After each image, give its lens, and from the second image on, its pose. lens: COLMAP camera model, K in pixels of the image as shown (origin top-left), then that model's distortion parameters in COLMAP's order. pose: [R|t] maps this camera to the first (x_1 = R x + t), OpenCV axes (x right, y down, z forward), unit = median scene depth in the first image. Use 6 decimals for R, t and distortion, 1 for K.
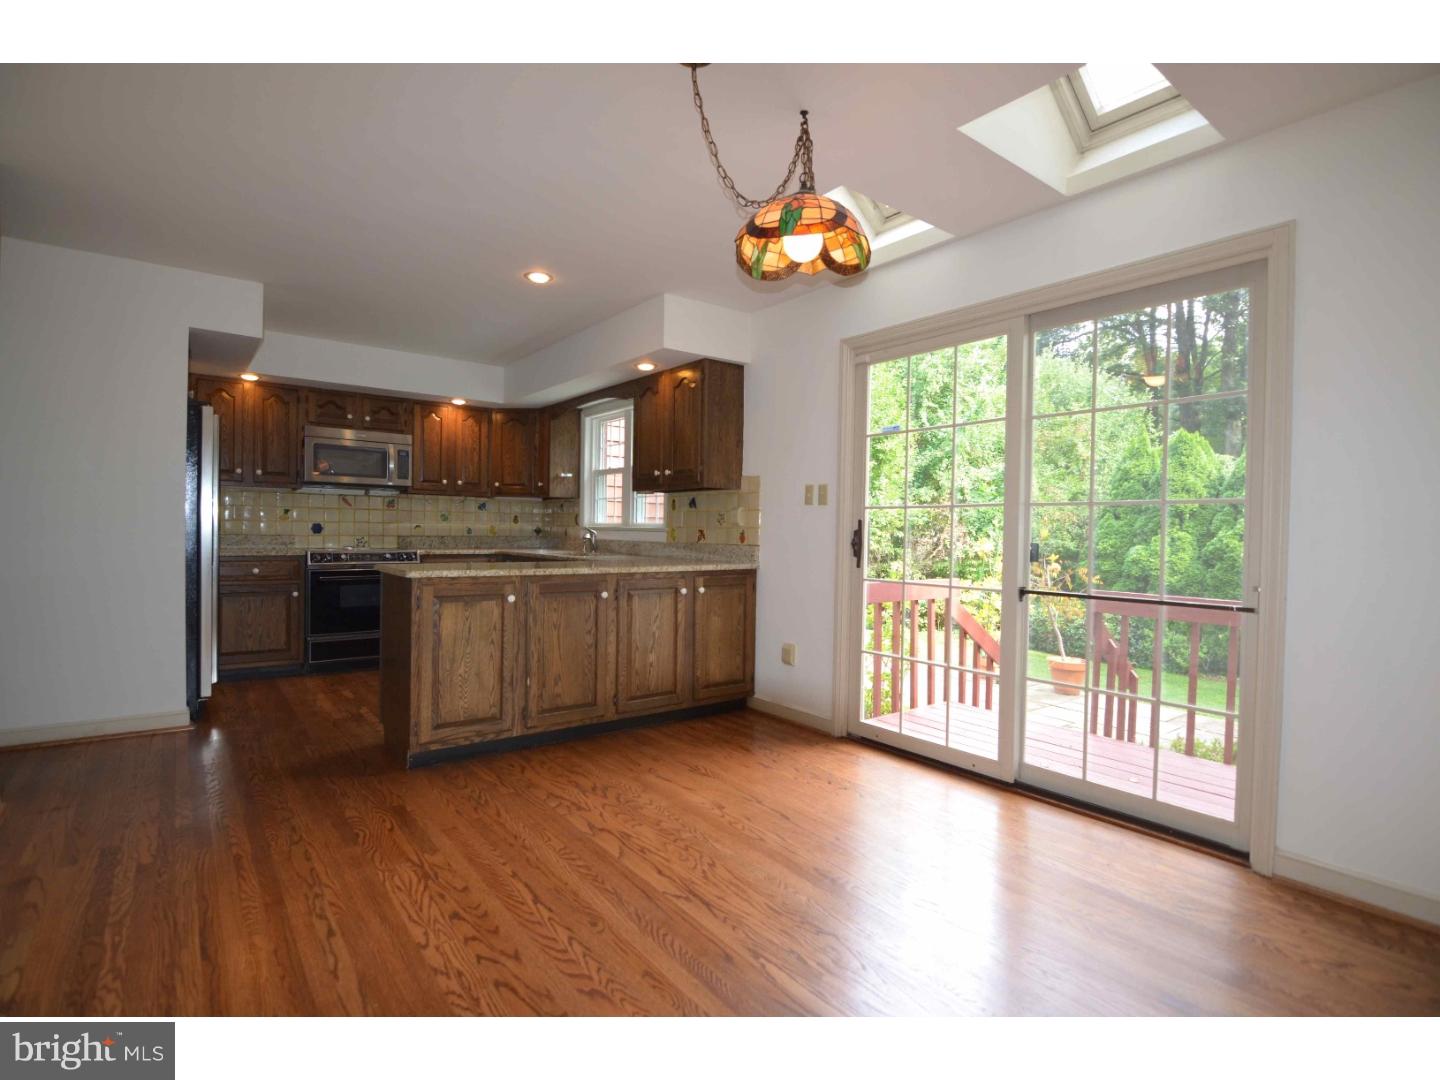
lens RADIAL K [[697.9, 0, 721.0], [0, 697.9, 543.4], [0, 0, 1]] dist [-0.001770, -0.013755]
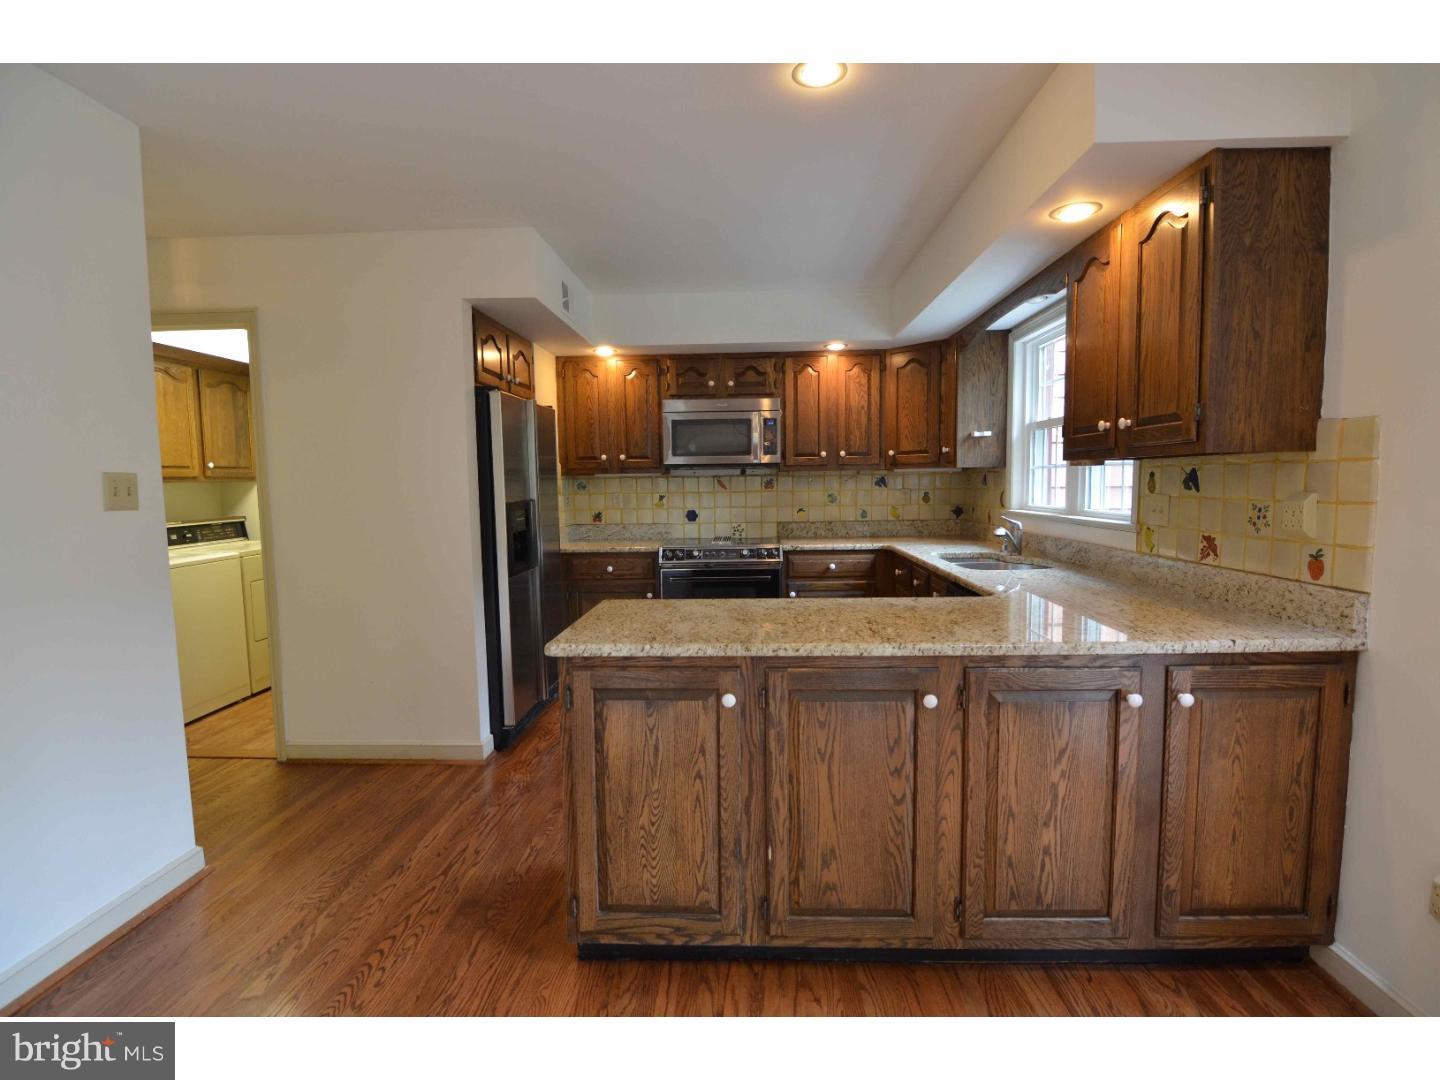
lens RADIAL K [[697.9, 0, 721.0], [0, 697.9, 543.4], [0, 0, 1]] dist [-0.001770, -0.013755]
pose [[0.770609, 0.027346, -0.636721, 0.020357], [0.015137, 0.998012, 0.061182, -0.056848], [0.637128, -0.056785, 0.768663, 0.481990]]
